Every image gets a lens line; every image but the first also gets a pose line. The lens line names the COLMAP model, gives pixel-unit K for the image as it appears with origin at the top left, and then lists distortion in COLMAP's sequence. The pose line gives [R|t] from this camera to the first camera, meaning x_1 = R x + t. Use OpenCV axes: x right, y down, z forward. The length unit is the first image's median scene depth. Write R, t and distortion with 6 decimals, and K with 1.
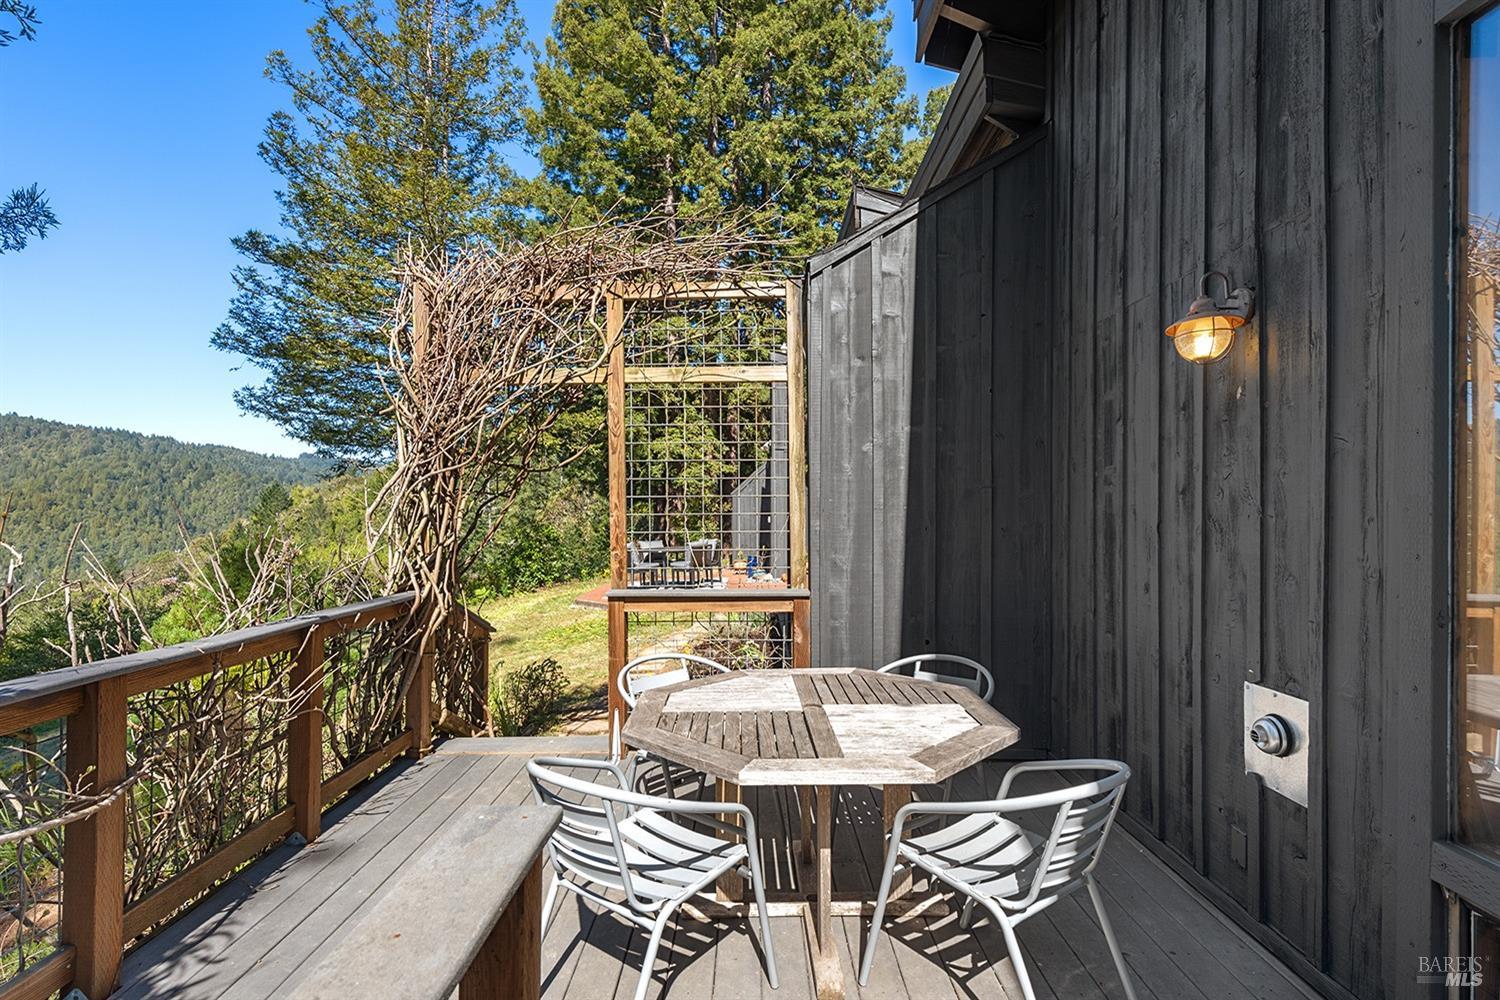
lens RADIAL K [[724.7, 0, 753.6], [0, 724.7, 507.9], [0, 0, 1]] dist [0.017980, -0.010811]
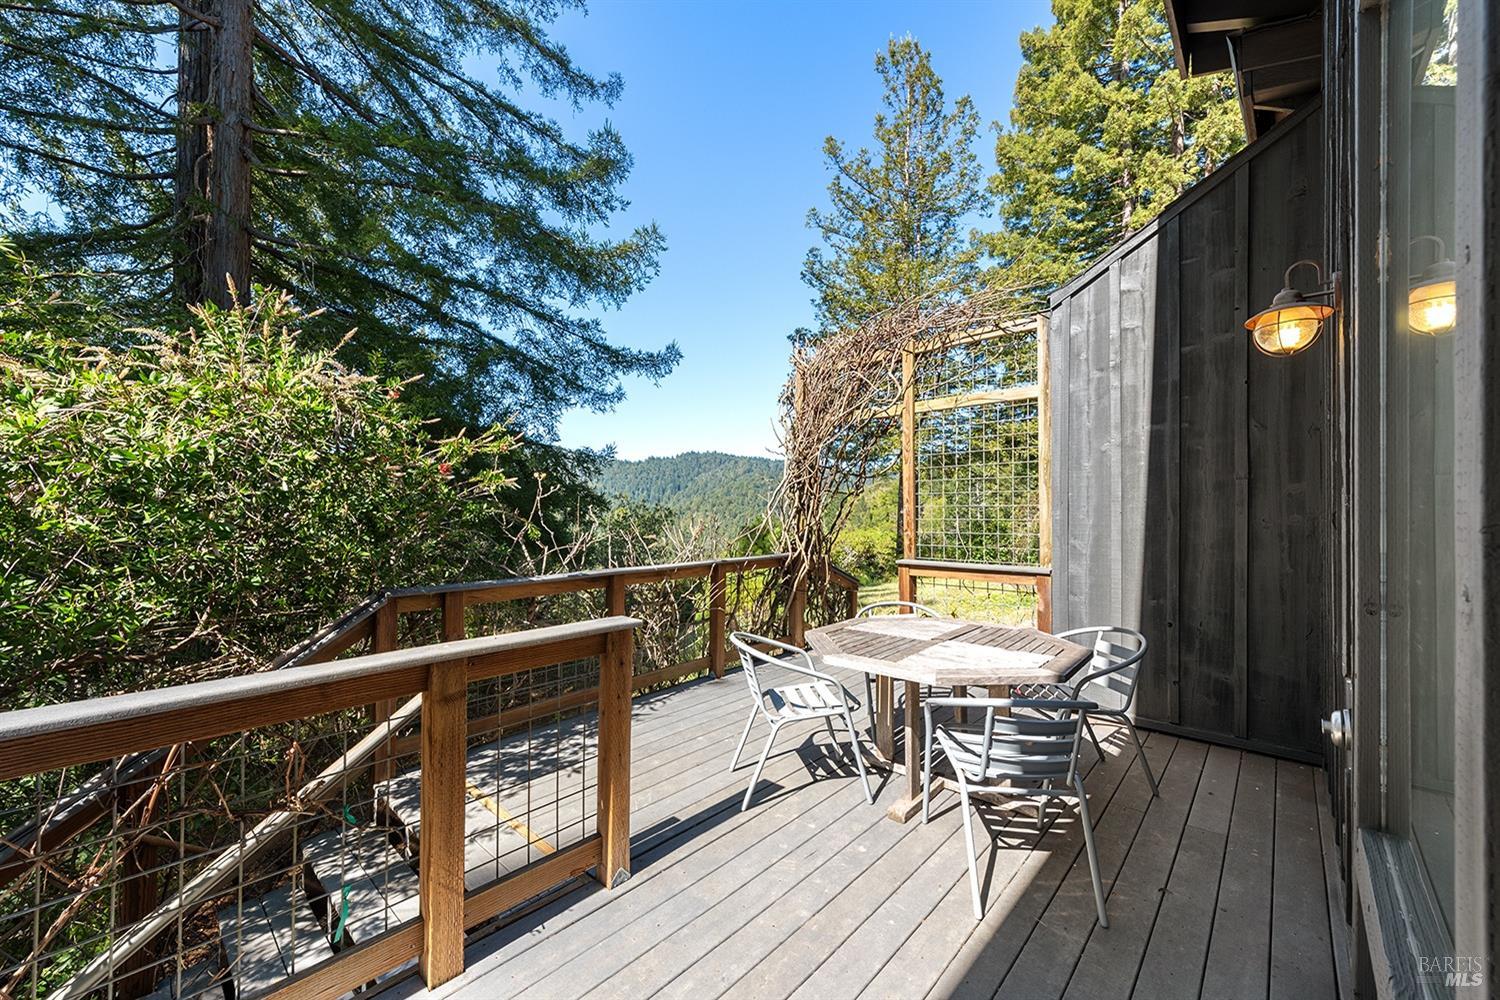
lens RADIAL K [[595.9, 0, 750.0], [0, 595.9, 500.0], [0, 0, 1]] dist [0.001900, 0.000014]
pose [[0.738553, -0.009600, -0.674127, 0.372113], [0.005279, 0.999950, -0.008457, 0.004546], [0.674175, 0.002687, 0.738567, -0.069876]]
